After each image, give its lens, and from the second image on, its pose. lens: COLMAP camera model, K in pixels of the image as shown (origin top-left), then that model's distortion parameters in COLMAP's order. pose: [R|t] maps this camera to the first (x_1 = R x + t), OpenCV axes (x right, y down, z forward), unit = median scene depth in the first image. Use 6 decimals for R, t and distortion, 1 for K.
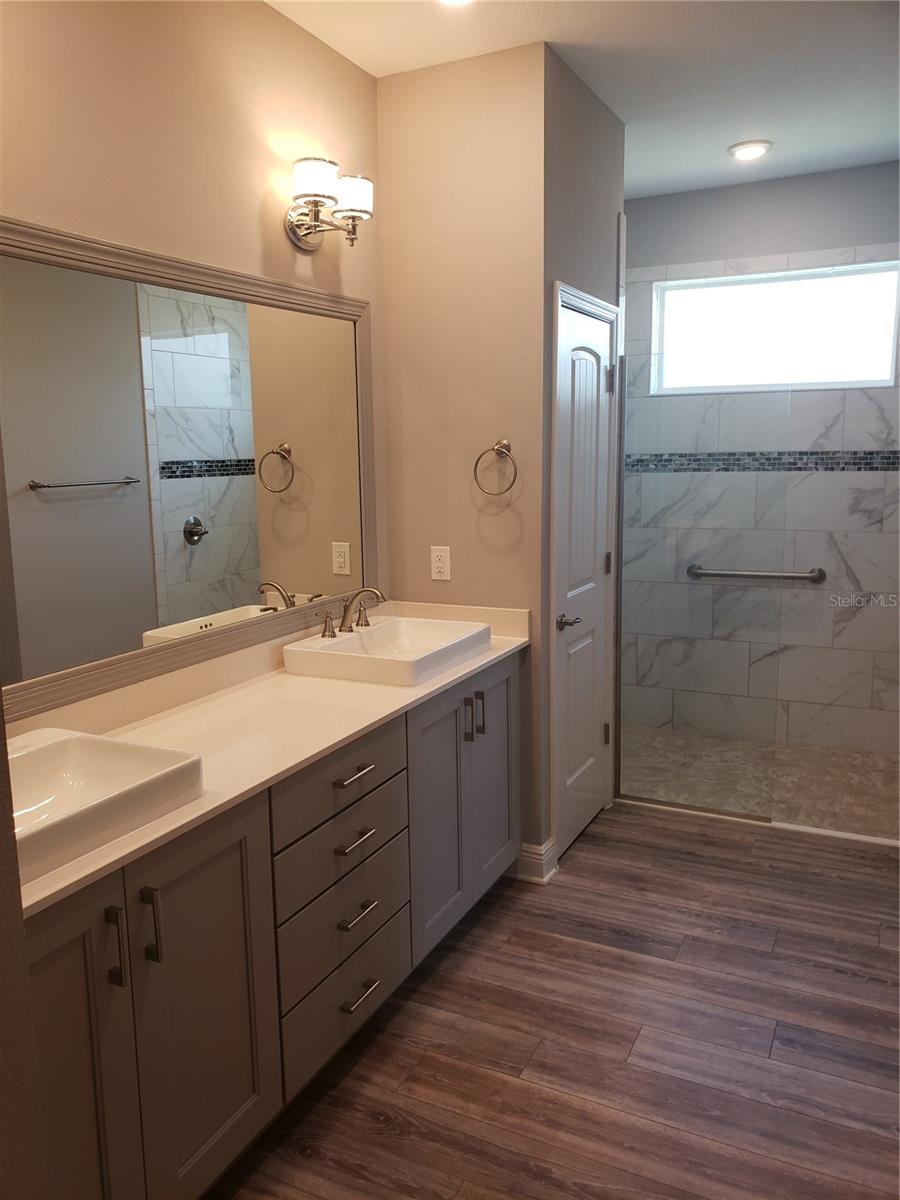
lens RADIAL K [[929.5, 0, 448.3], [0, 929.5, 598.9], [0, 0, 1]] dist [0.029406, -0.003561]
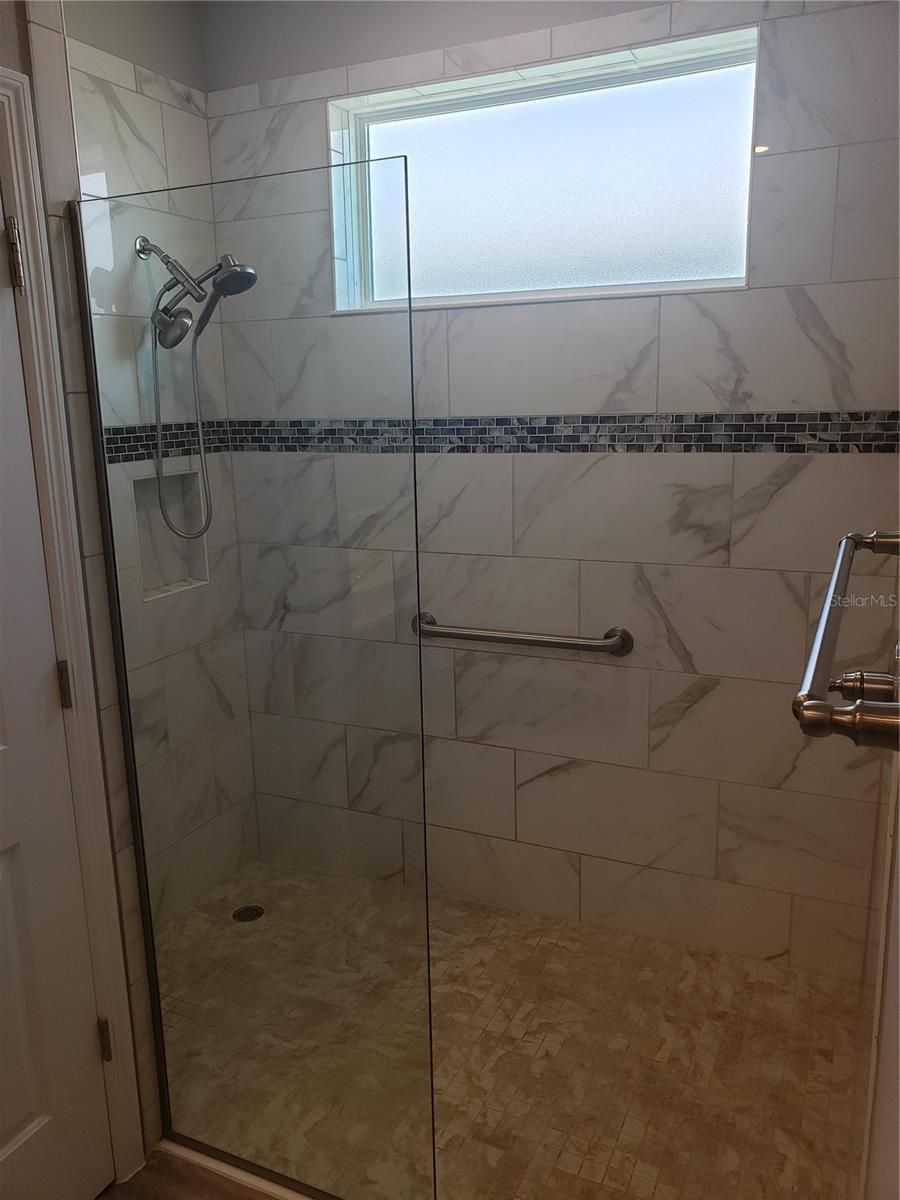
lens RADIAL K [[929.5, 0, 425.9], [0, 929.5, 596.6], [0, 0, 1]] dist [0.029406, -0.003561]
pose [[0.999859, -0.016438, 0.003490, 0.286714], [0.016209, 0.998200, 0.057746, -0.087499], [-0.004433, -0.057681, 0.998325, 0.464828]]
